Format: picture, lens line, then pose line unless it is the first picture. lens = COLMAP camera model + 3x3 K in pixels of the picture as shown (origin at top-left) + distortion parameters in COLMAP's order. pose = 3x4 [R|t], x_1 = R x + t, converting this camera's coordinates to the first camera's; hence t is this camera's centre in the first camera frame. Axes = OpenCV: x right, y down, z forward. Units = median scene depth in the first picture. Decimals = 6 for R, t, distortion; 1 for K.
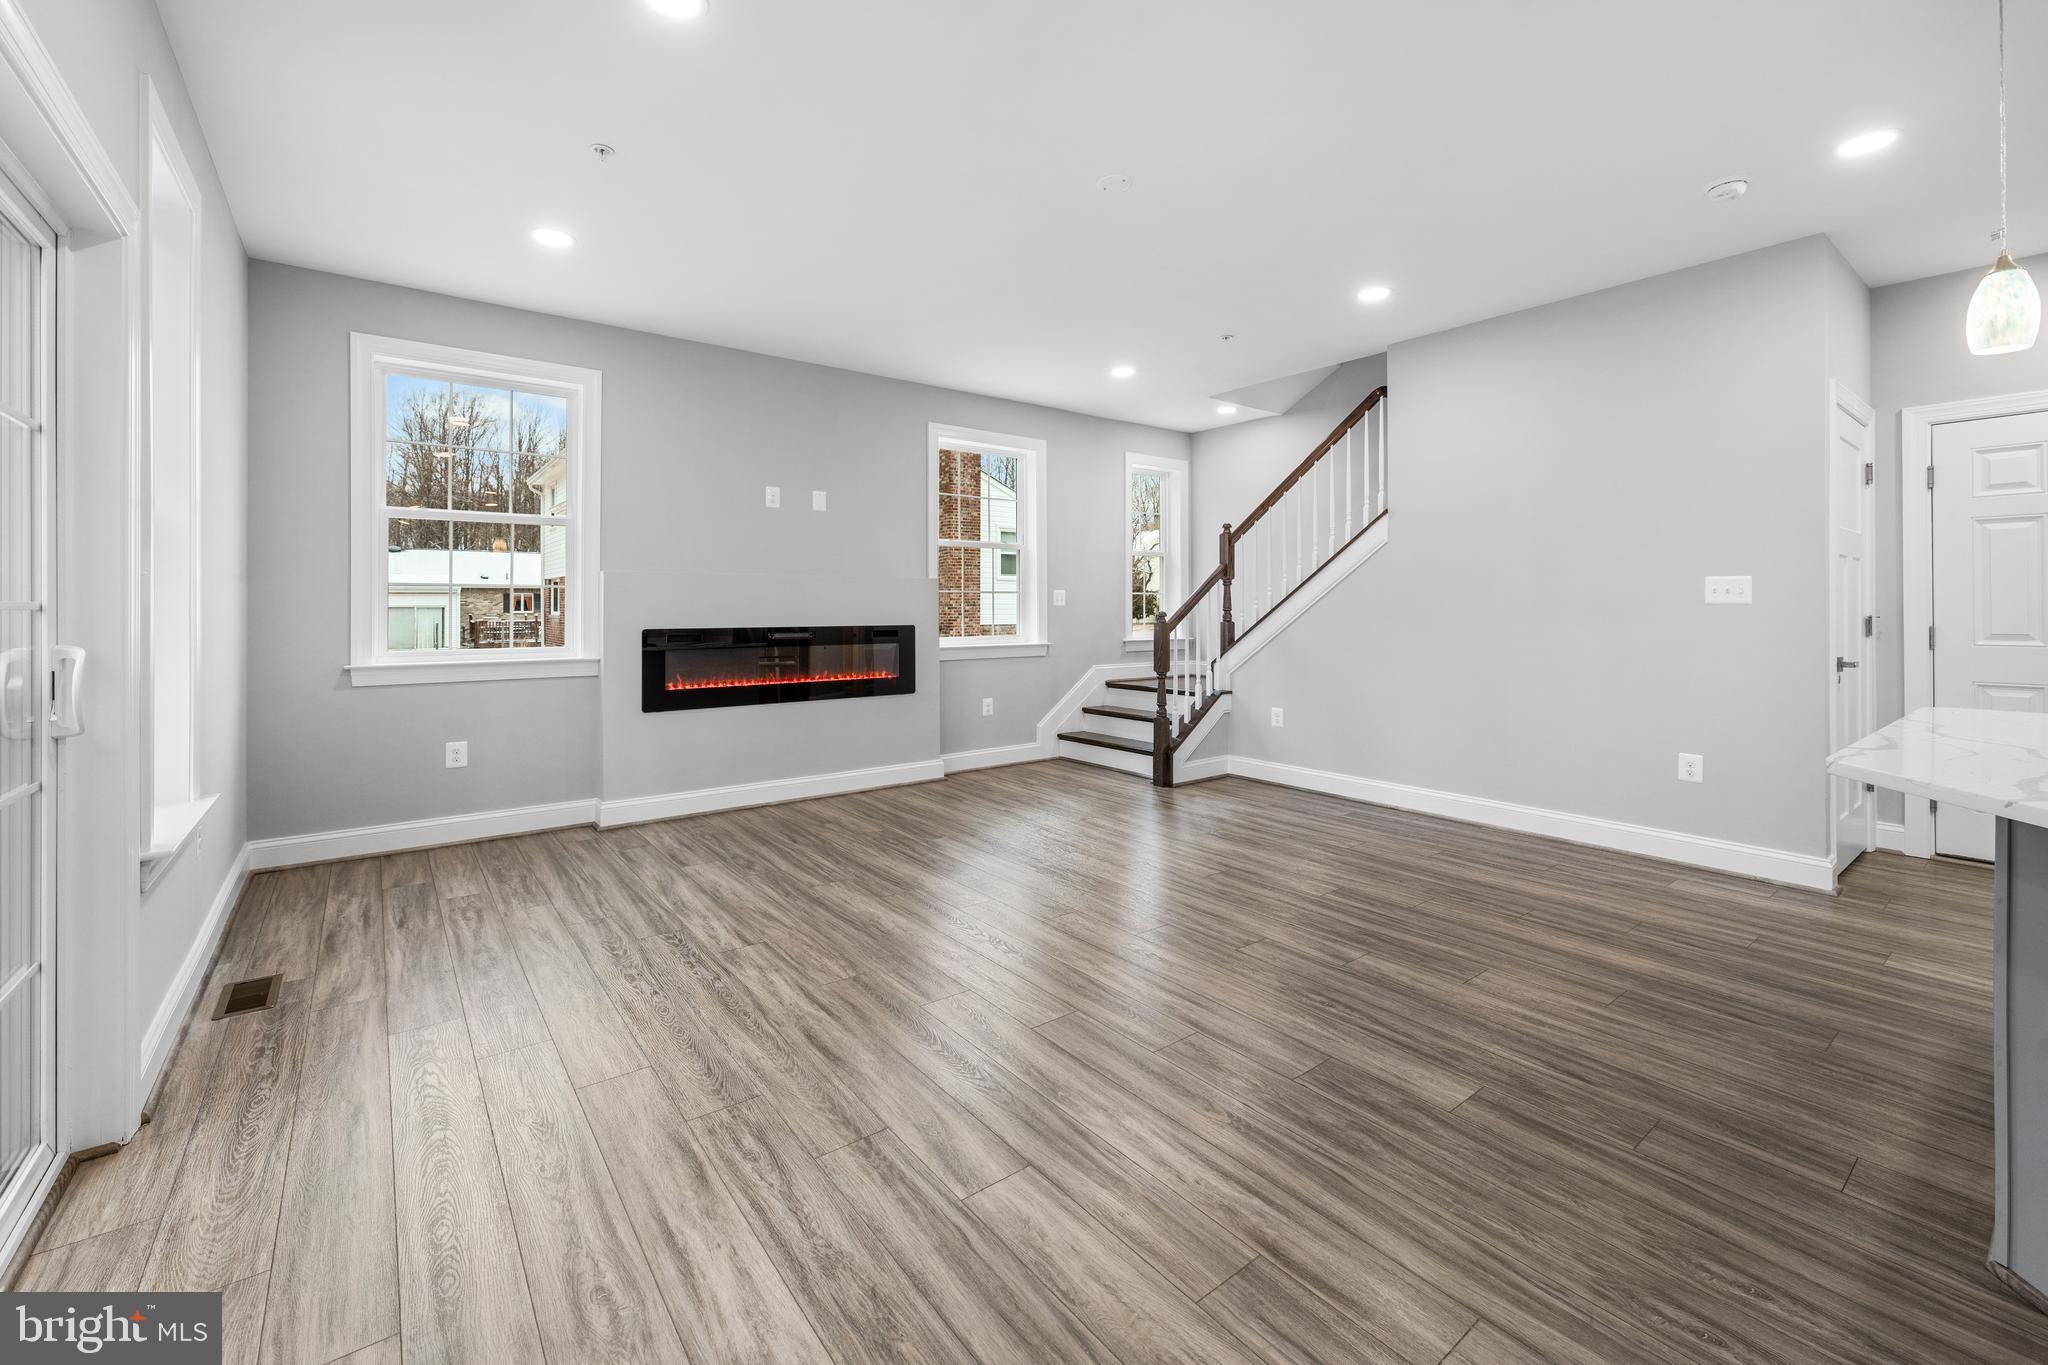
lens RADIAL K [[842.2, 0, 1007.0], [0, 842.2, 614.5], [0, 0, 1]] dist [-0.000793, 0.000331]
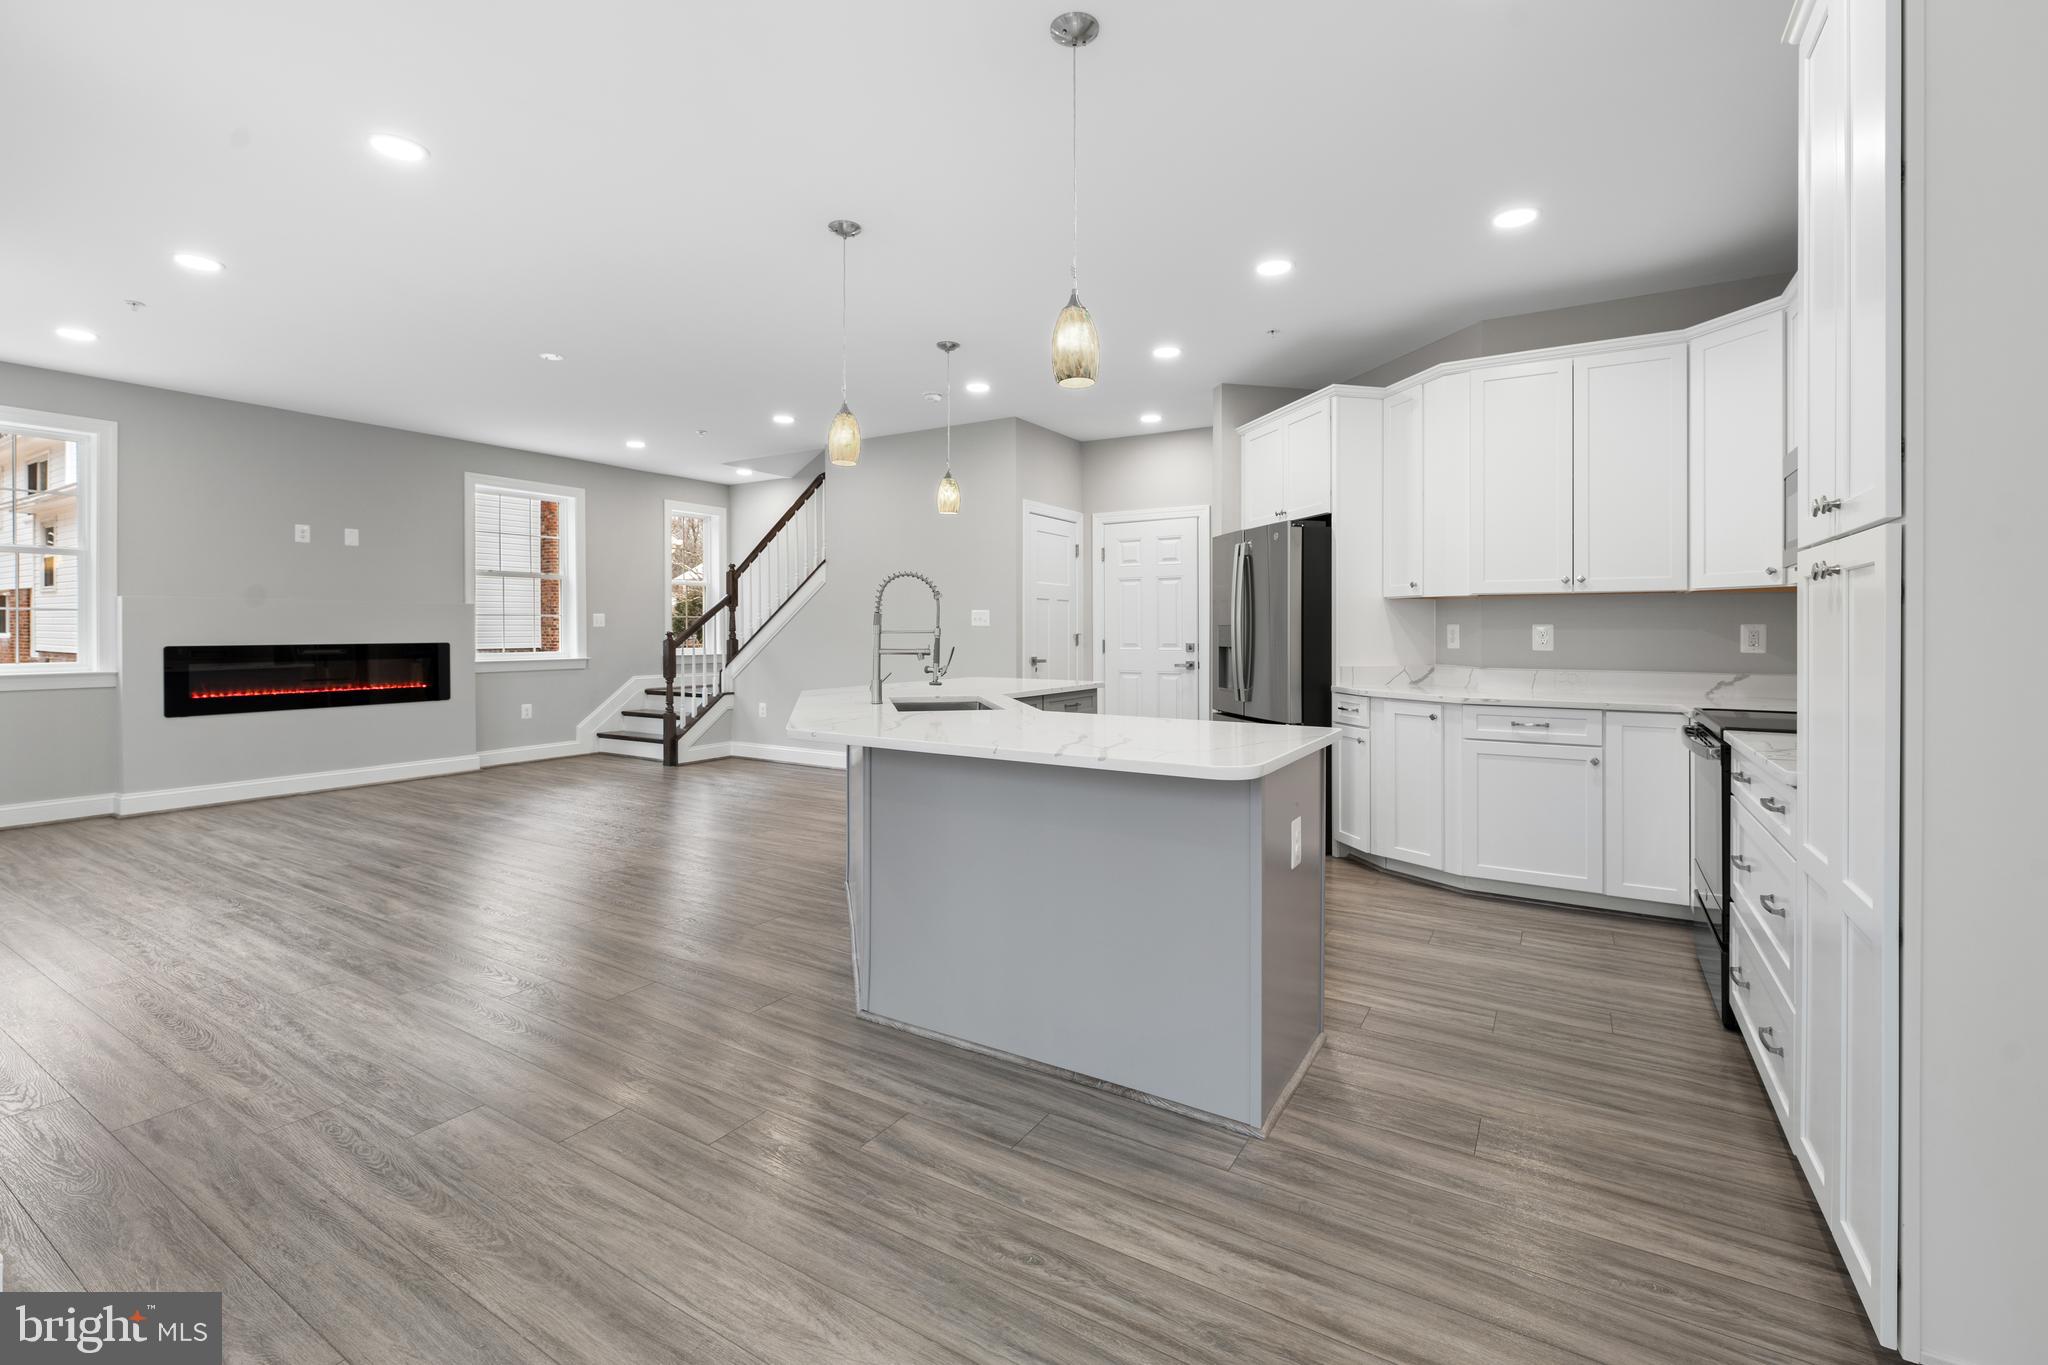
lens RADIAL K [[890.0, 0, 1004.8], [0, 890.0, 643.0], [0, 0, 1]] dist [-0.007558, 0.002205]
pose [[0.933616, -0.004773, 0.358244, 0.175254], [0.001959, 0.999964, 0.008218, 0.004026], [-0.358271, -0.006971, 0.933592, -0.458553]]
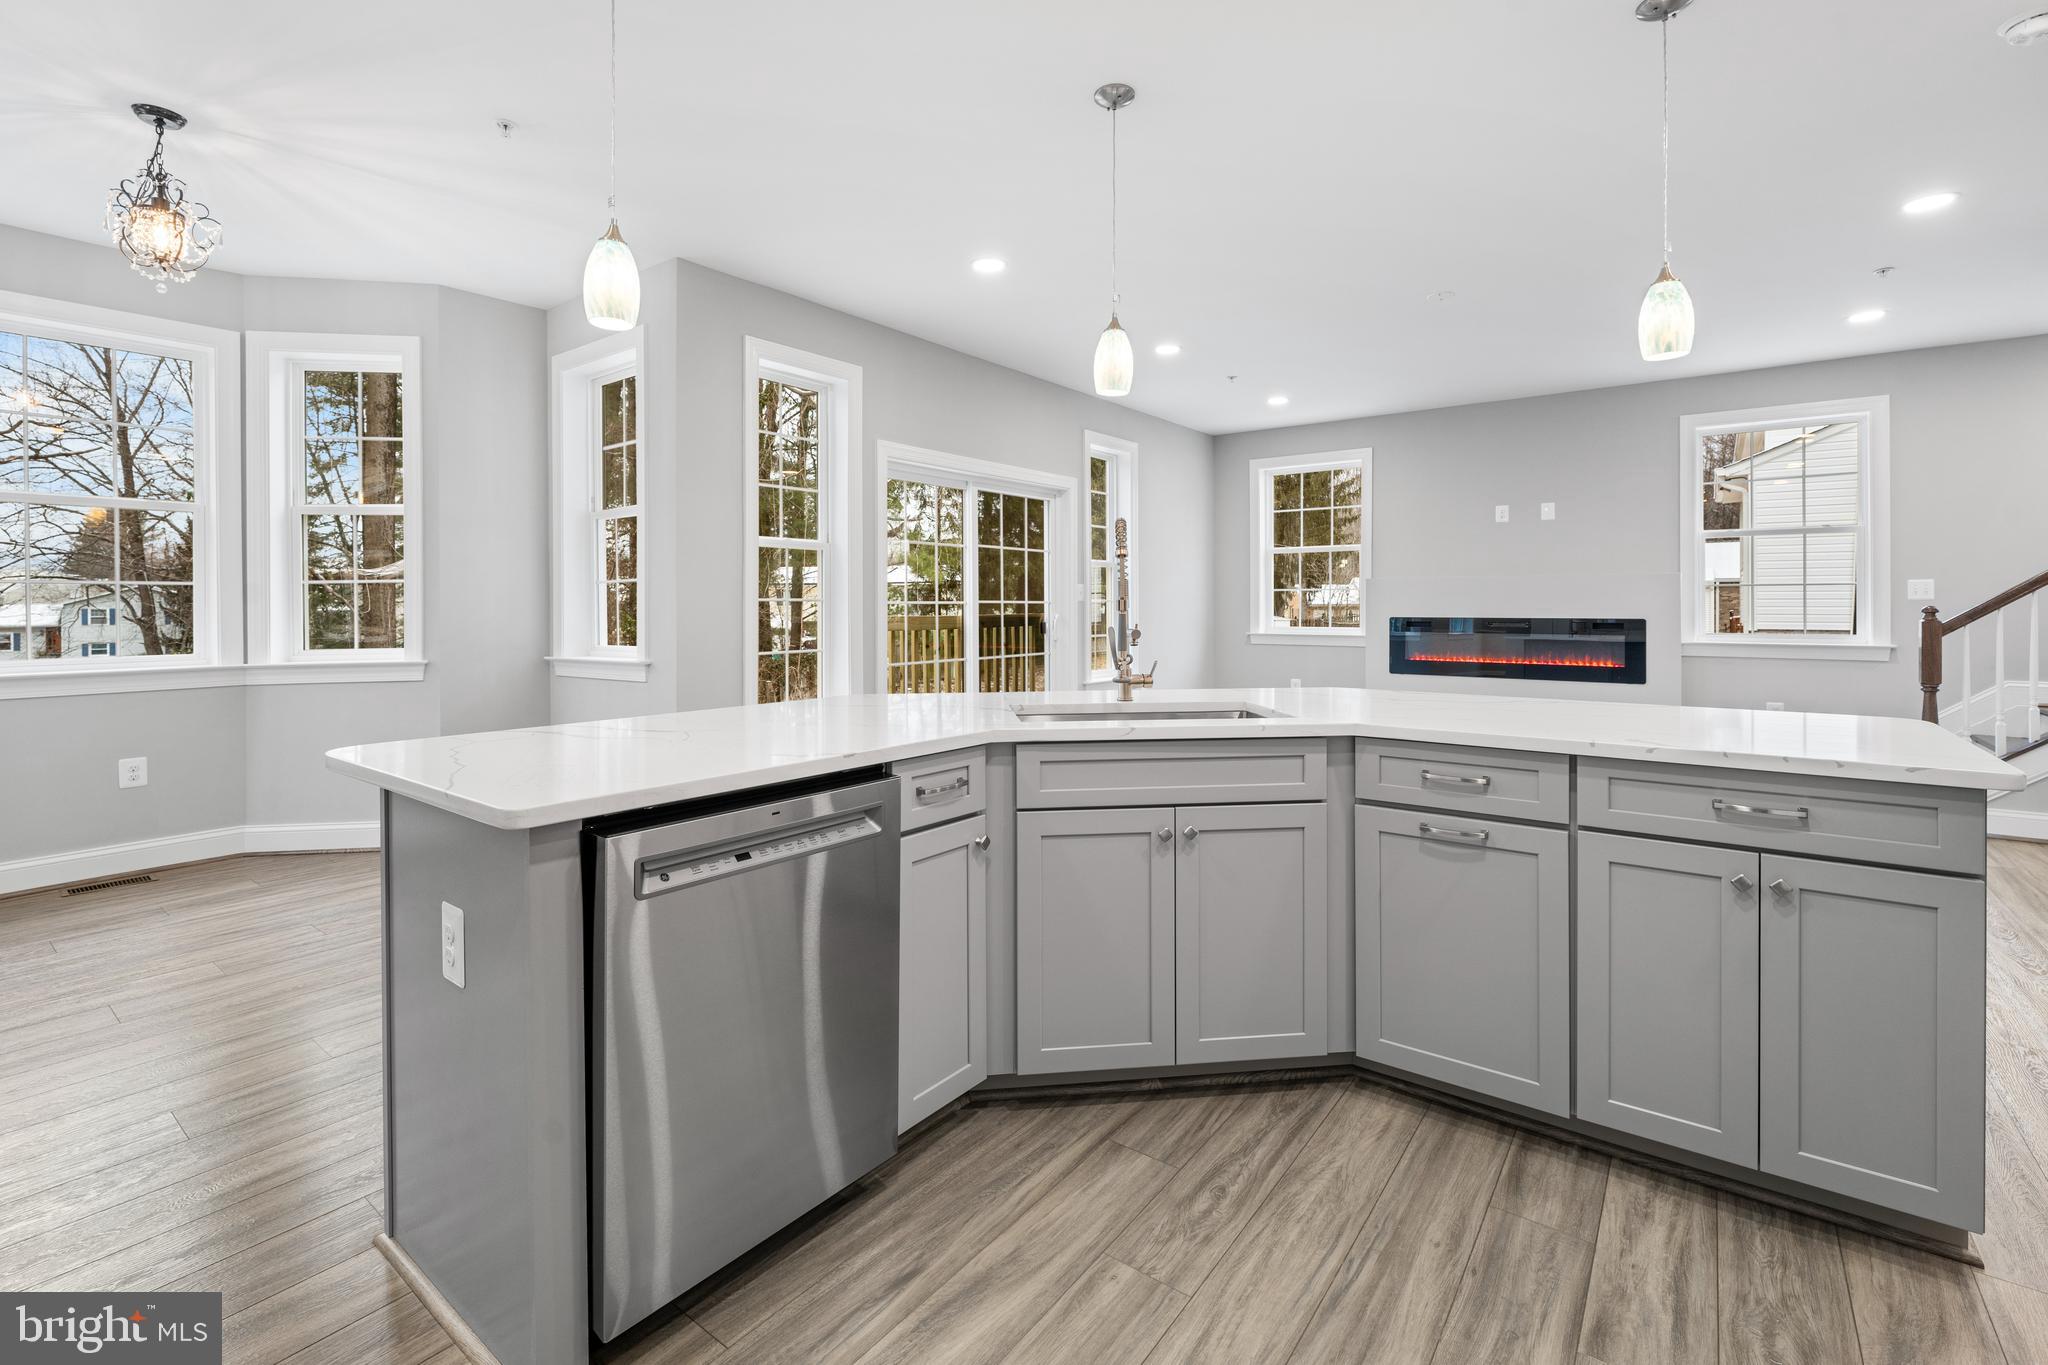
lens RADIAL K [[890.0, 0, 1034.5], [0, 890.0, 611.0], [0, 0, 1]] dist [-0.007558, 0.002205]
pose [[0.274123, 0.006335, -0.961674, 0.746382], [-0.006948, 0.999965, 0.004606, 0.003369], [0.961670, 0.005419, 0.274158, -0.027081]]
